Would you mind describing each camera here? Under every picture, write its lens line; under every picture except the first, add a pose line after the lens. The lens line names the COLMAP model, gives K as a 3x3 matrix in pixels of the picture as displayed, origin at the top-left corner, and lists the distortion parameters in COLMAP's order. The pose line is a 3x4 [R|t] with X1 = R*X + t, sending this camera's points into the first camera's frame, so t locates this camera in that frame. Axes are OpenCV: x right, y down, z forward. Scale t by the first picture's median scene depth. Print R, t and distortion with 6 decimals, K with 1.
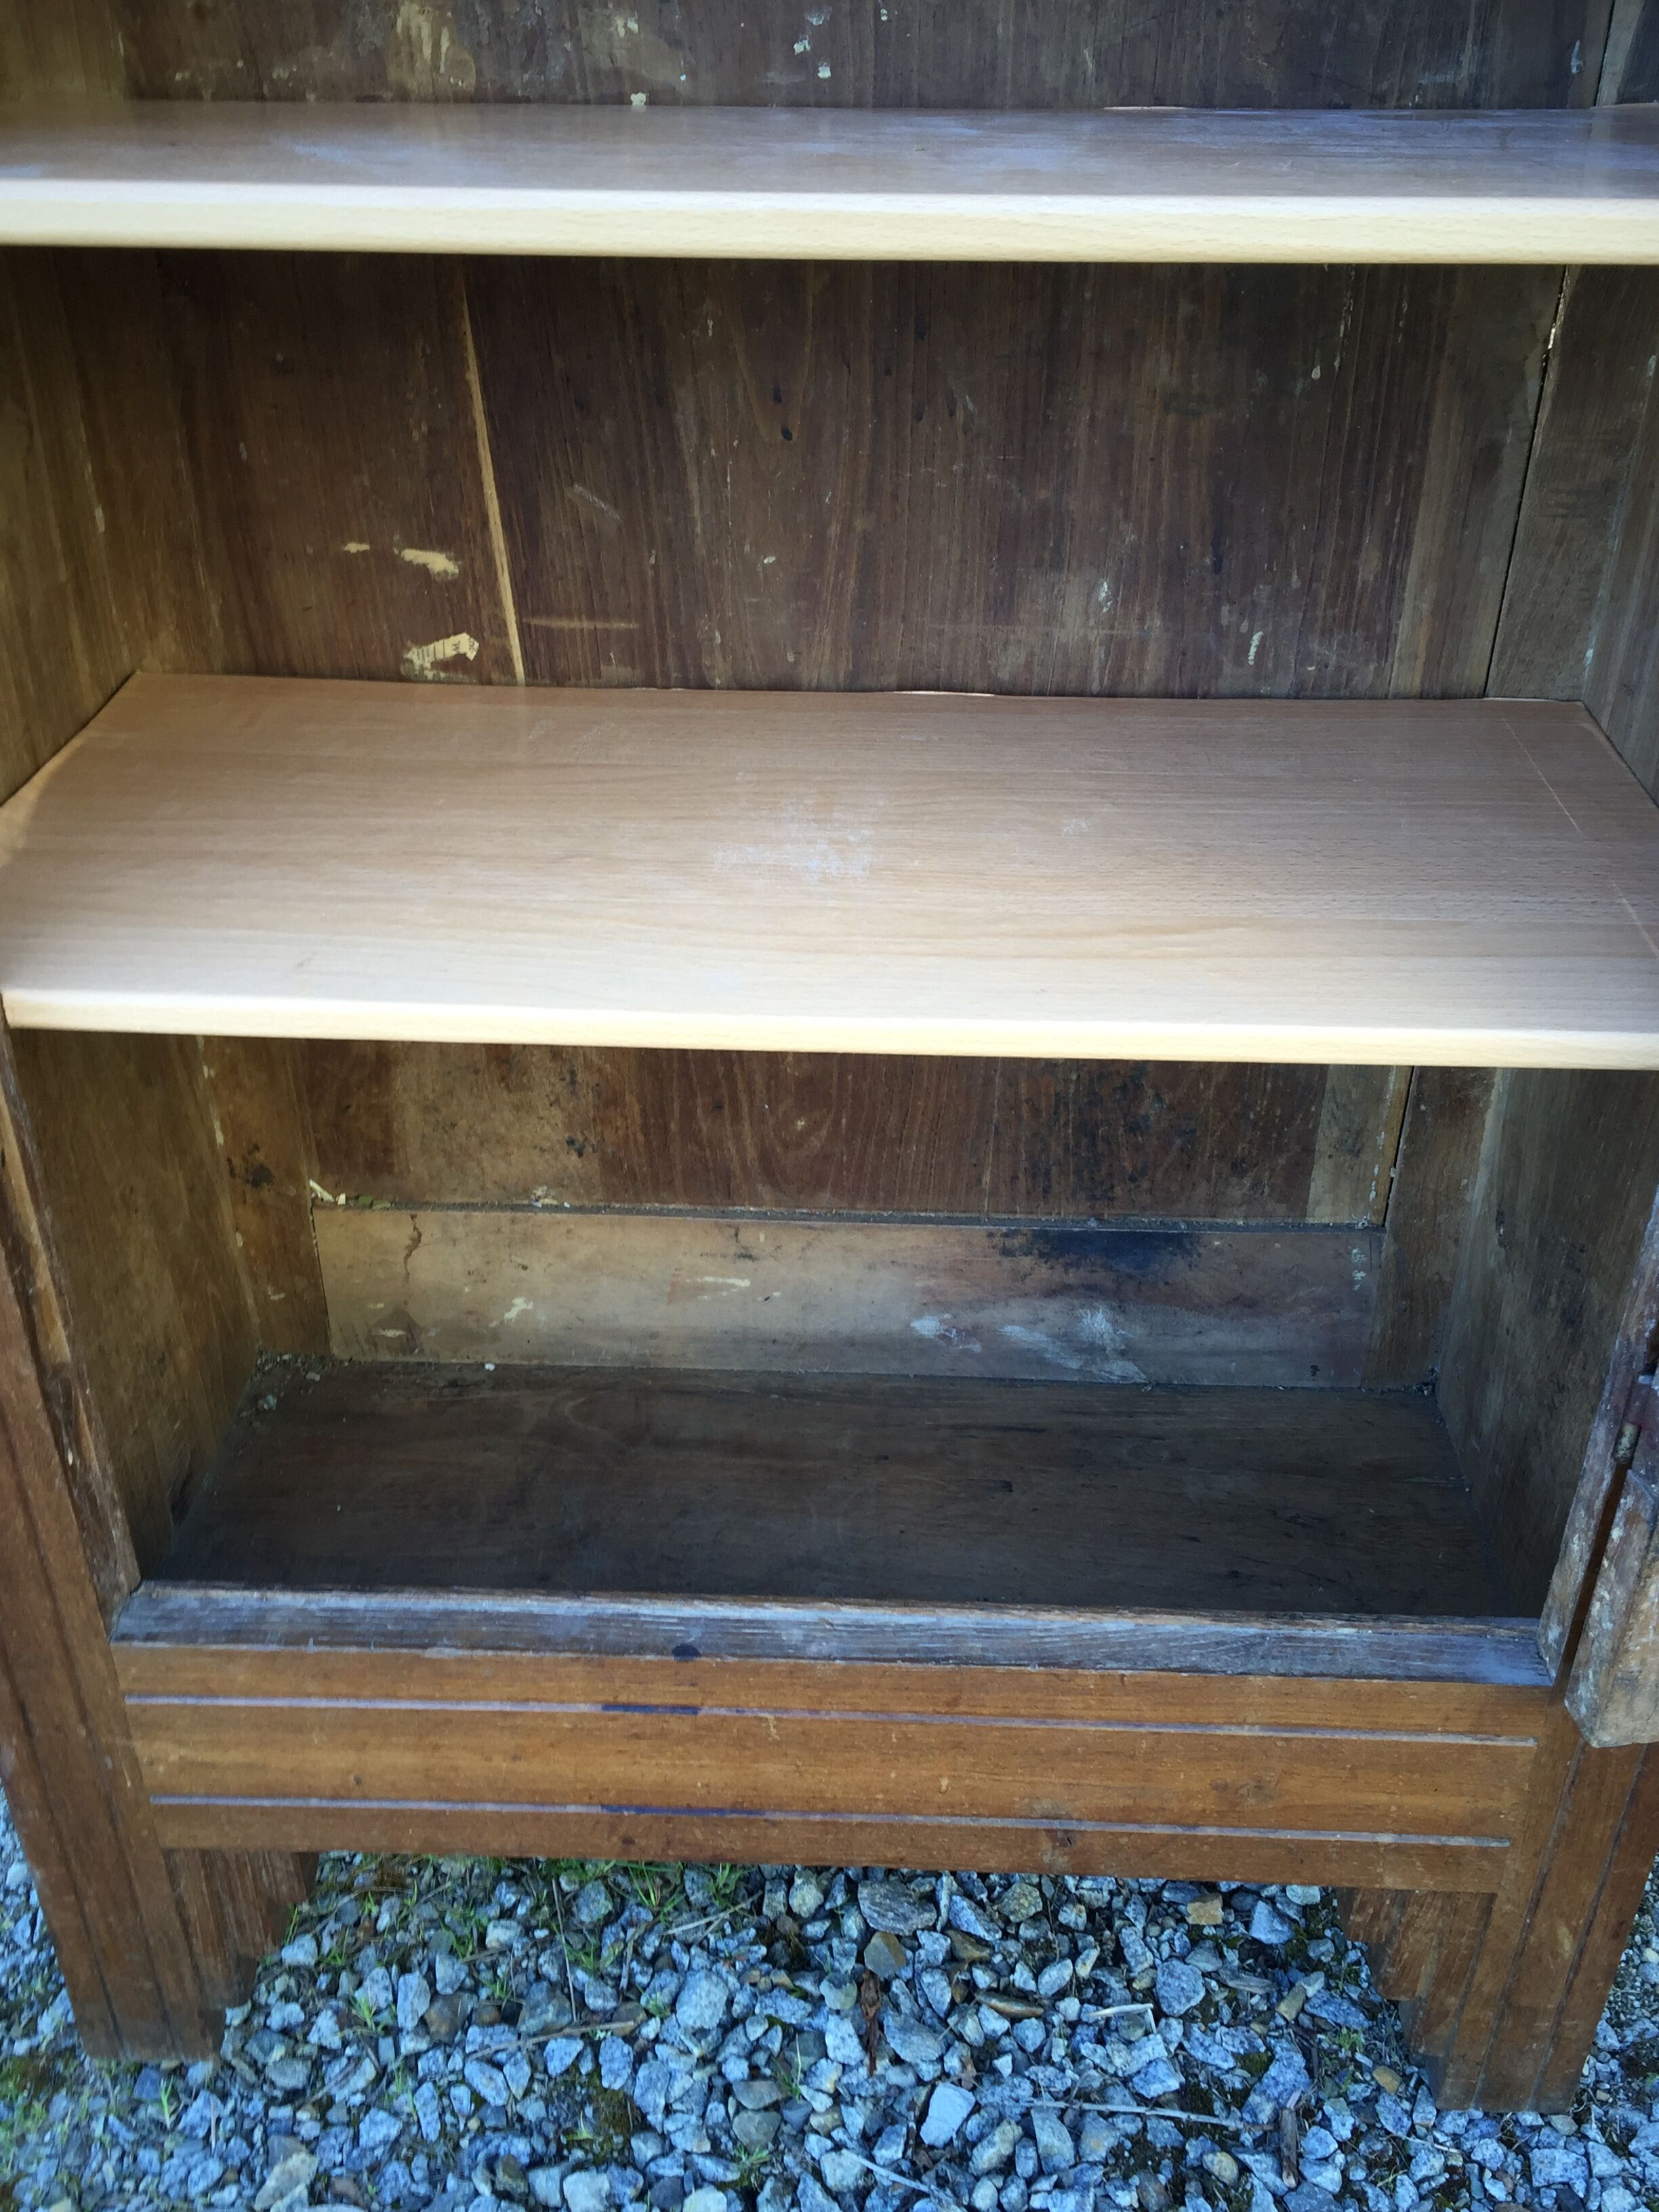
lens RADIAL K [[1998.2, 0, 785.6], [0, 1998.2, 1055.5], [0, 0, 1]] dist [0.079774, -0.103124]
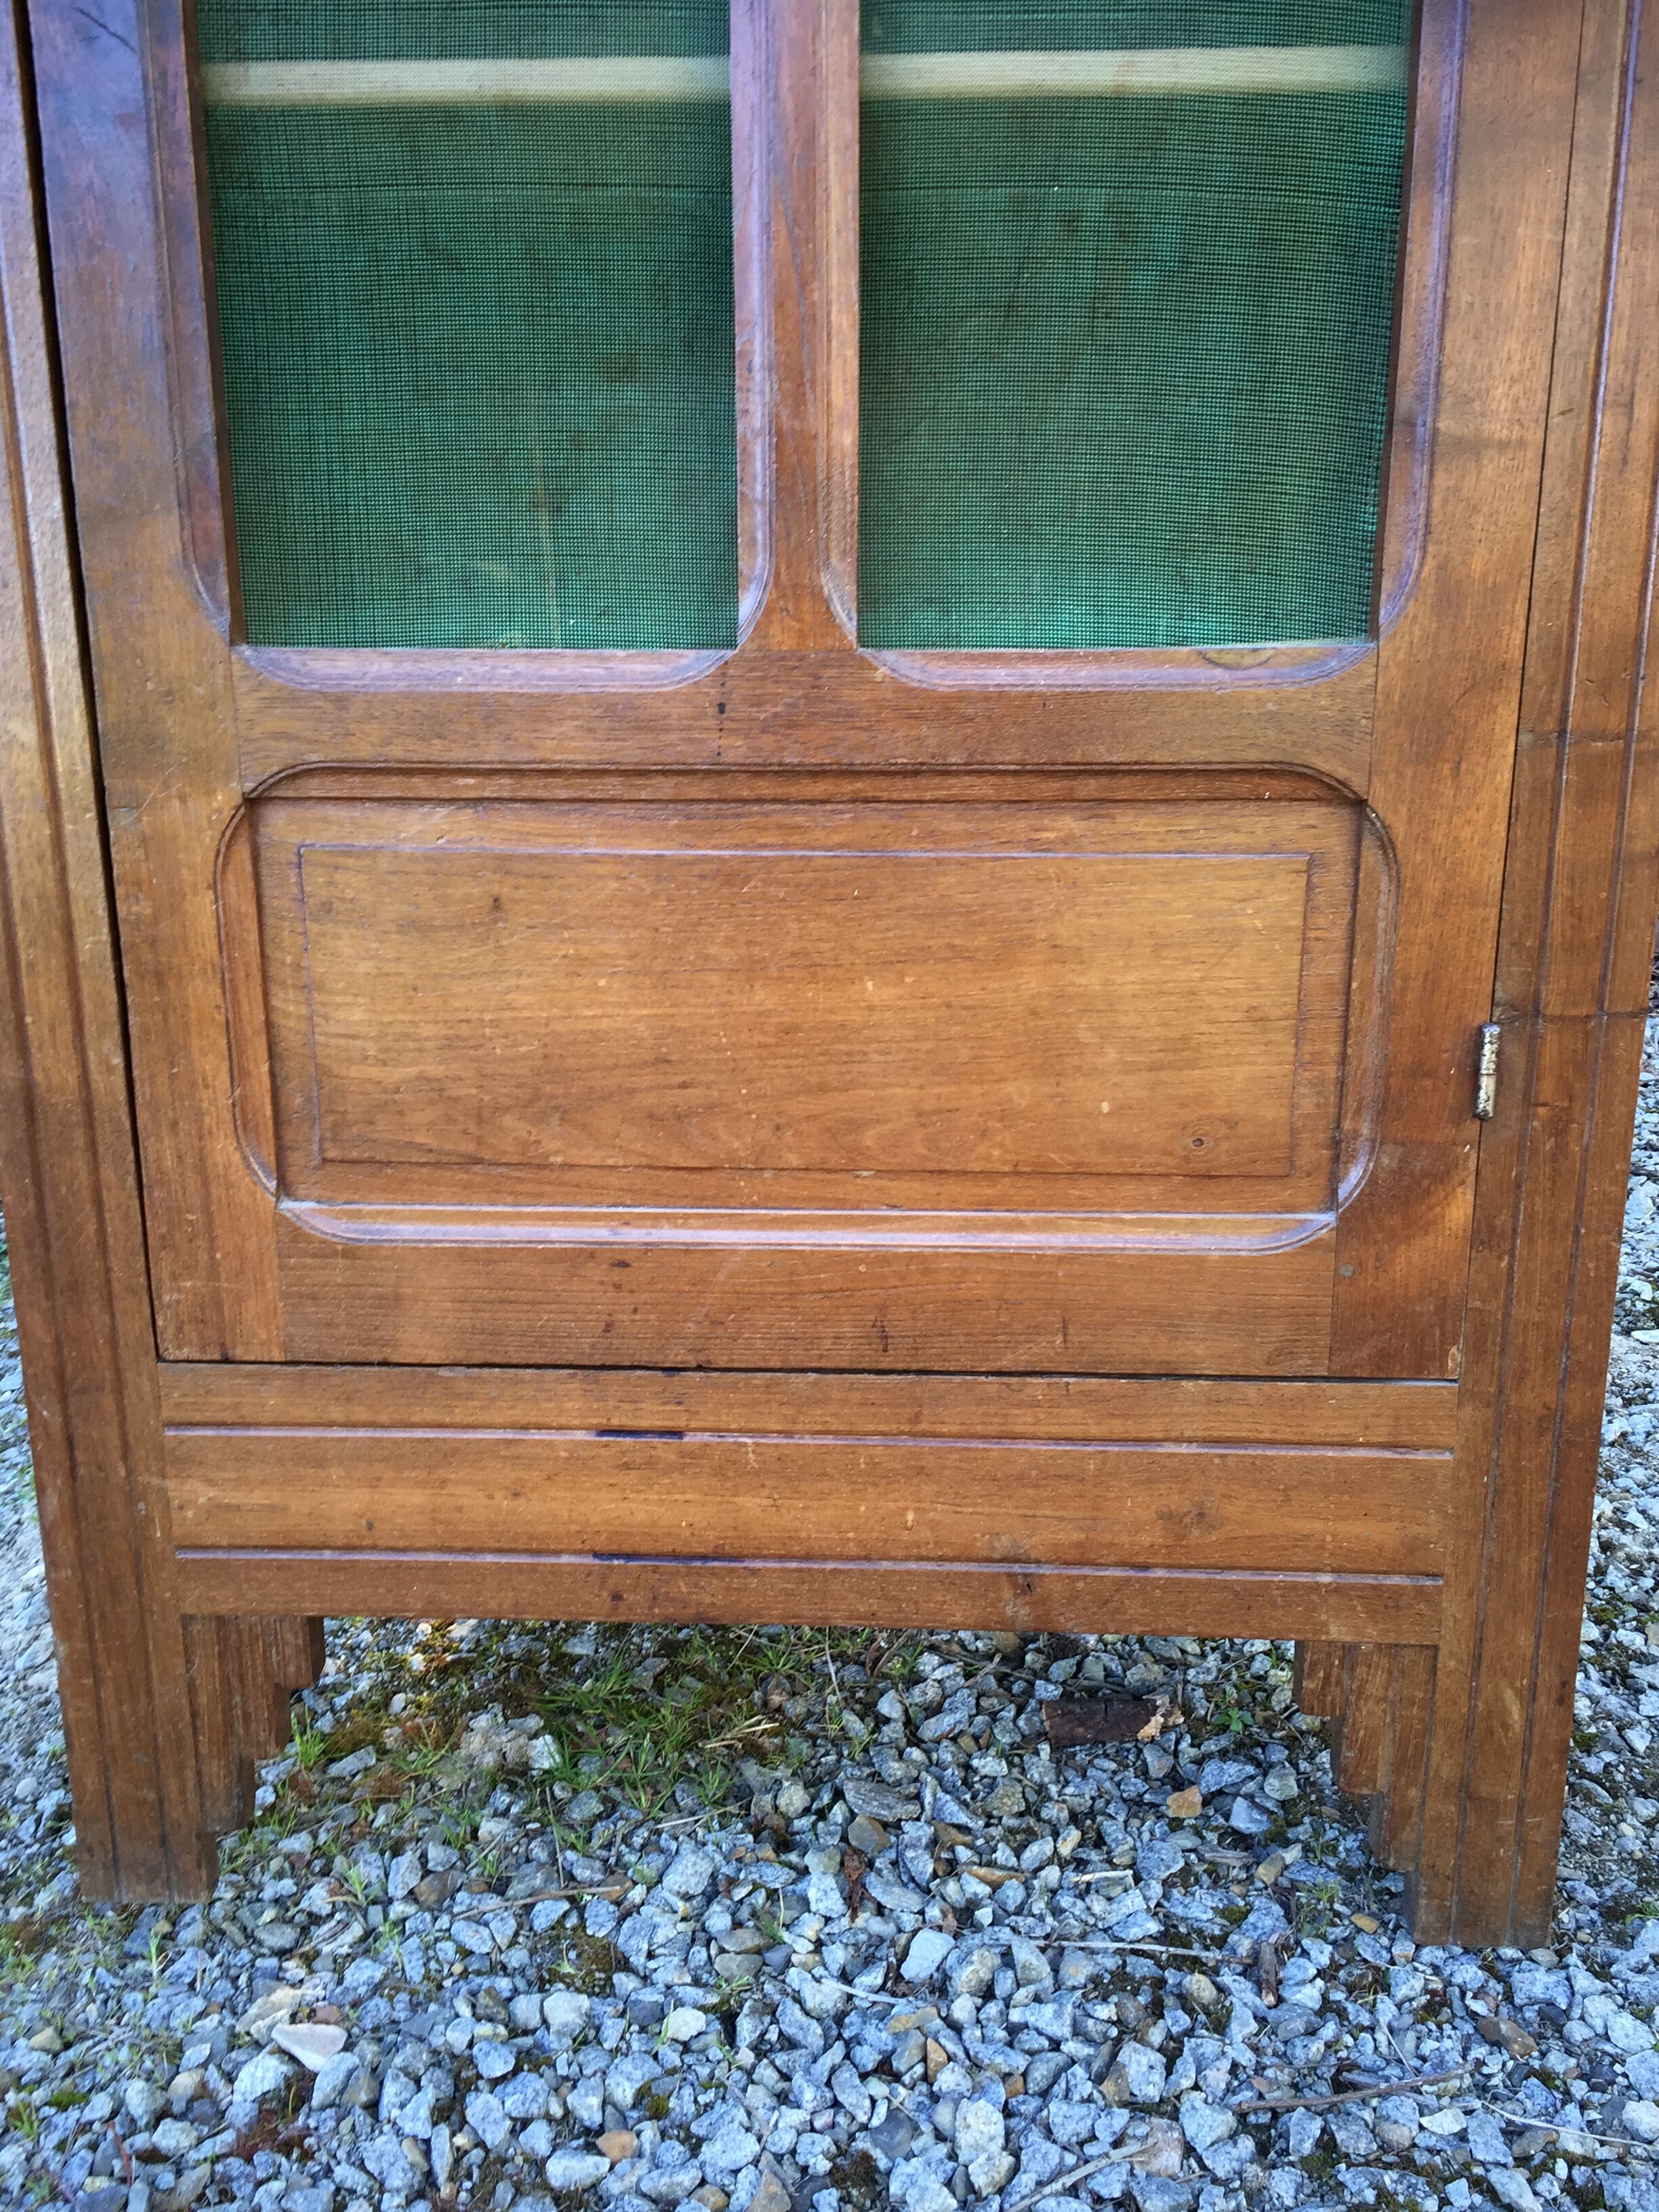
lens RADIAL K [[1998.2, 0, 791.9], [0, 1998.2, 1067.8], [0, 0, 1]] dist [0.079774, -0.103124]
pose [[0.999799, -0.001236, -0.019994, 0.033374], [-0.004715, 0.955531, -0.294852, 0.402350], [0.019469, 0.294887, 0.955334, -0.090145]]
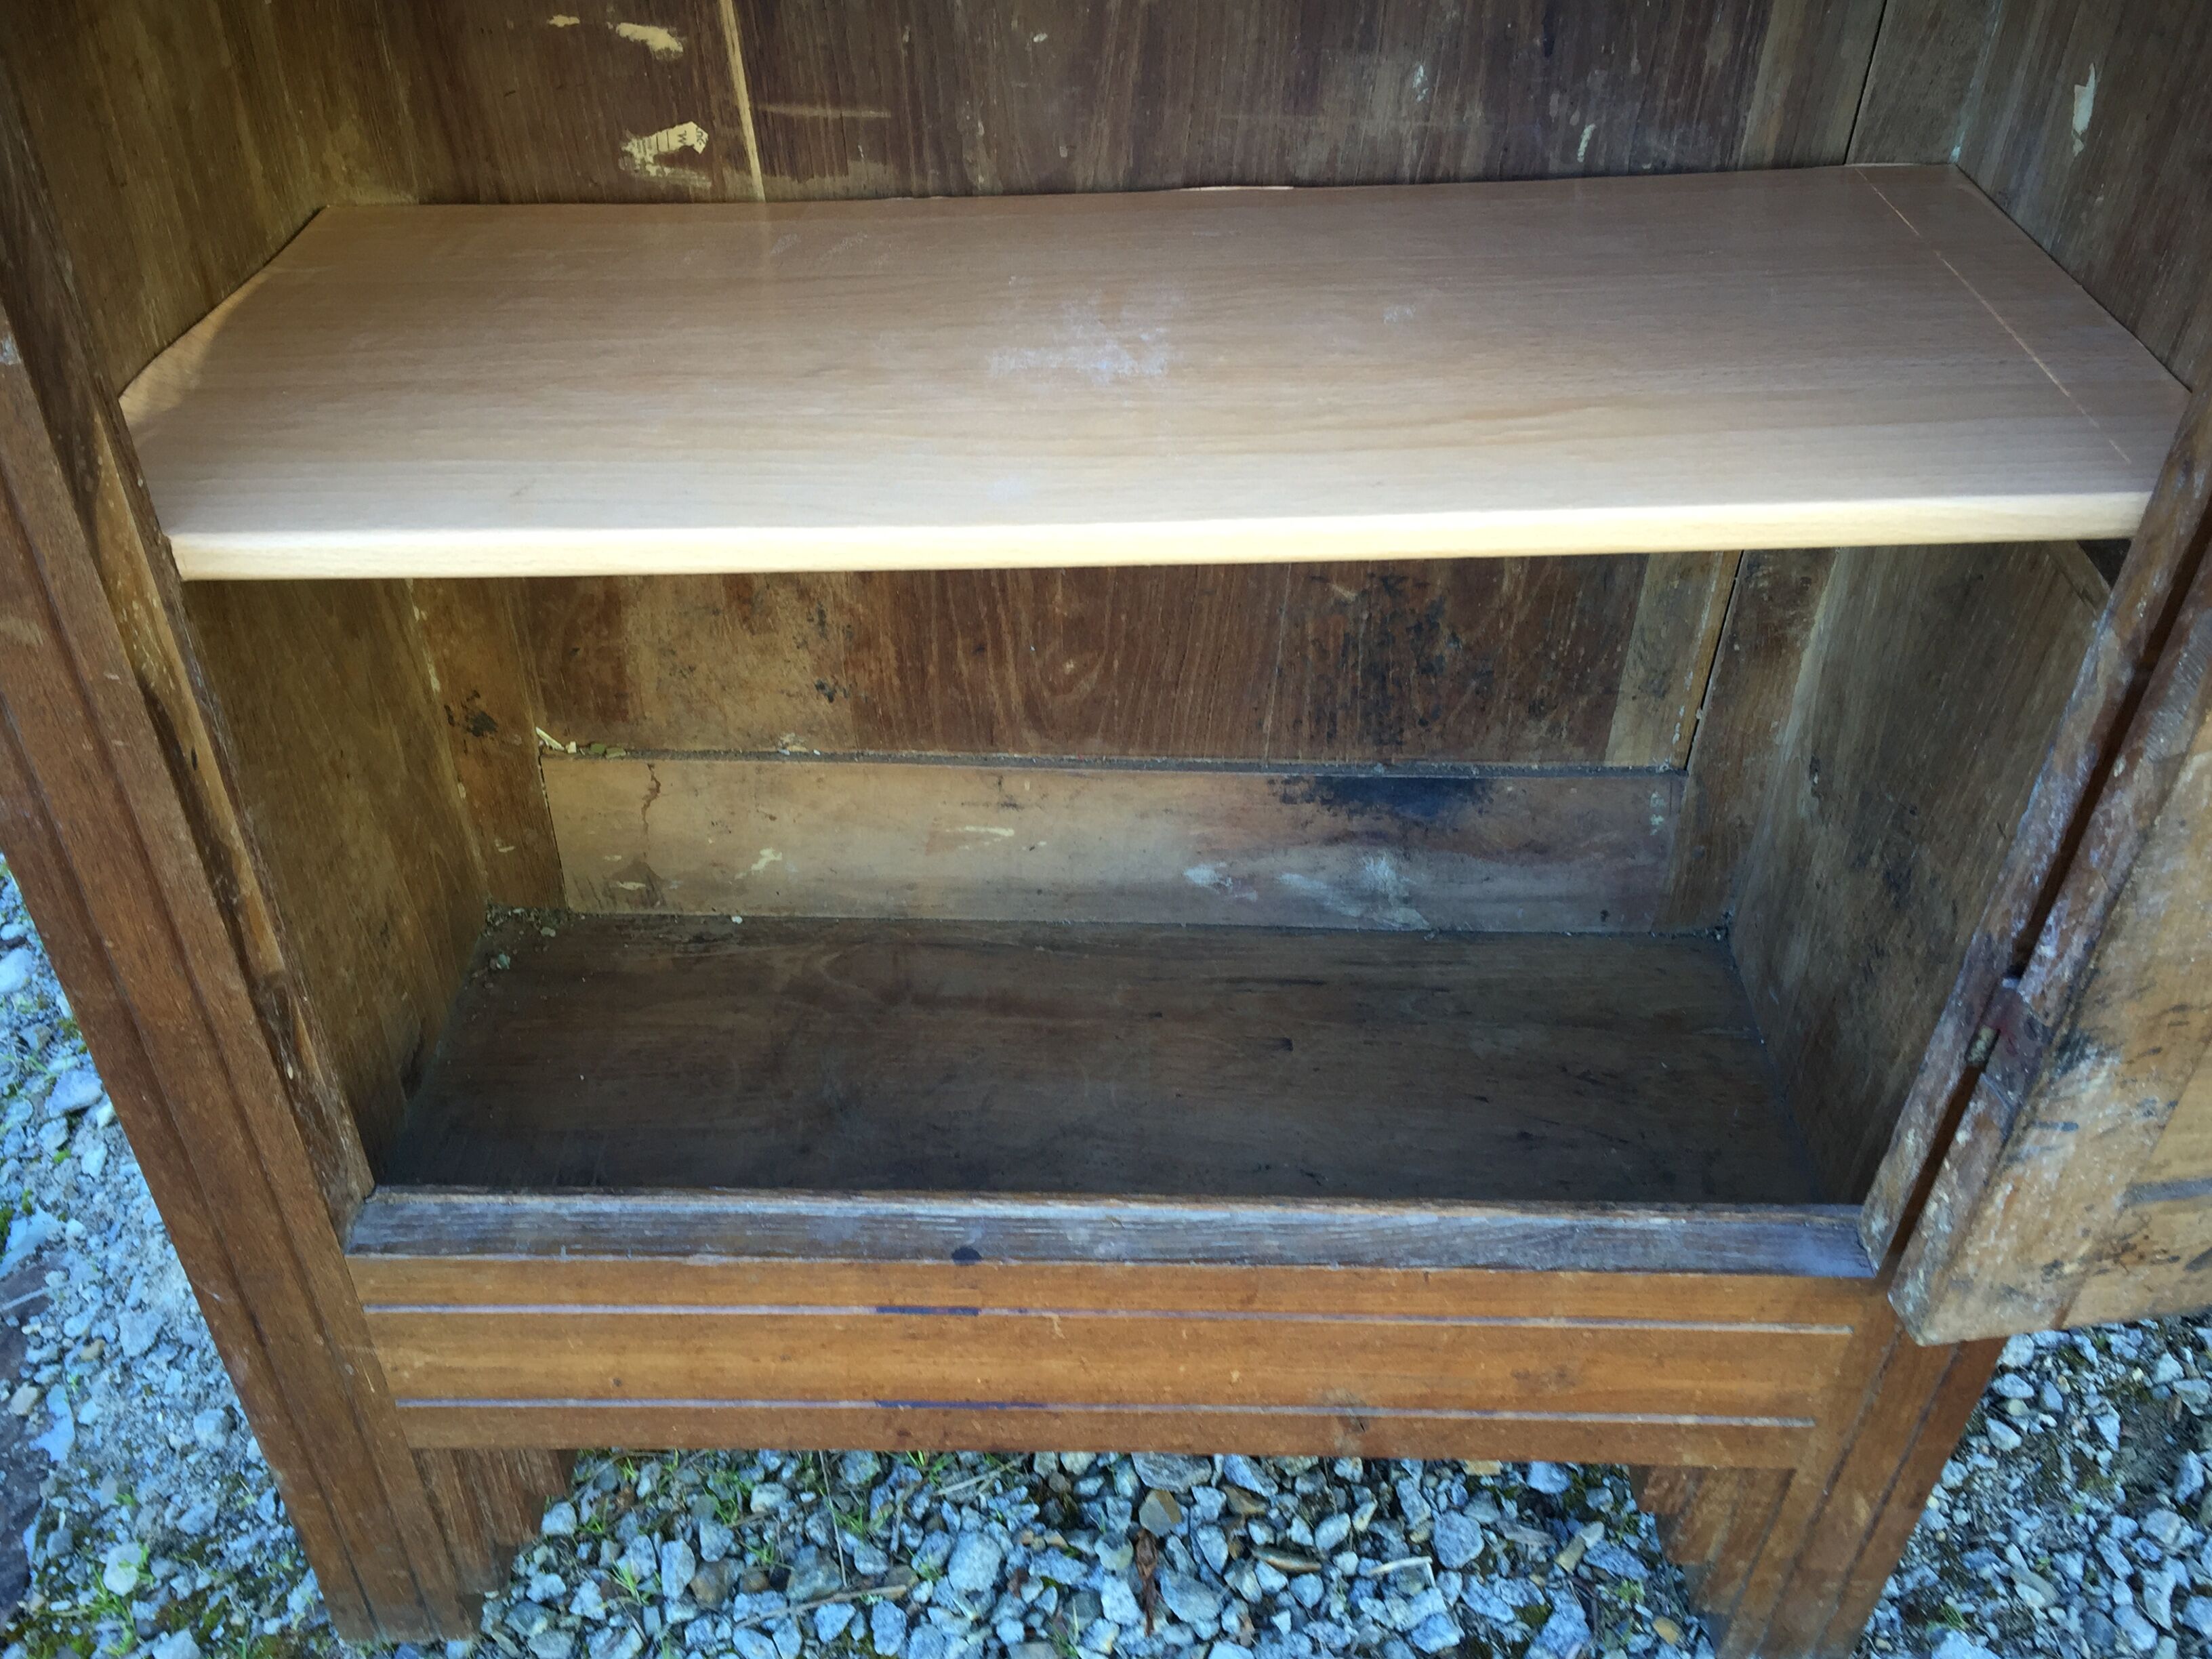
lens RADIAL K [[1998.2, 0, 1074.7], [0, 1998.2, 772.4], [0, 0, 1]] dist [0.079774, -0.103124]
pose [[0.999302, -0.007691, 0.036566, -0.027179], [0.002741, 0.991039, 0.133542, -0.045859], [-0.037265, -0.133349, 0.990368, 0.084733]]
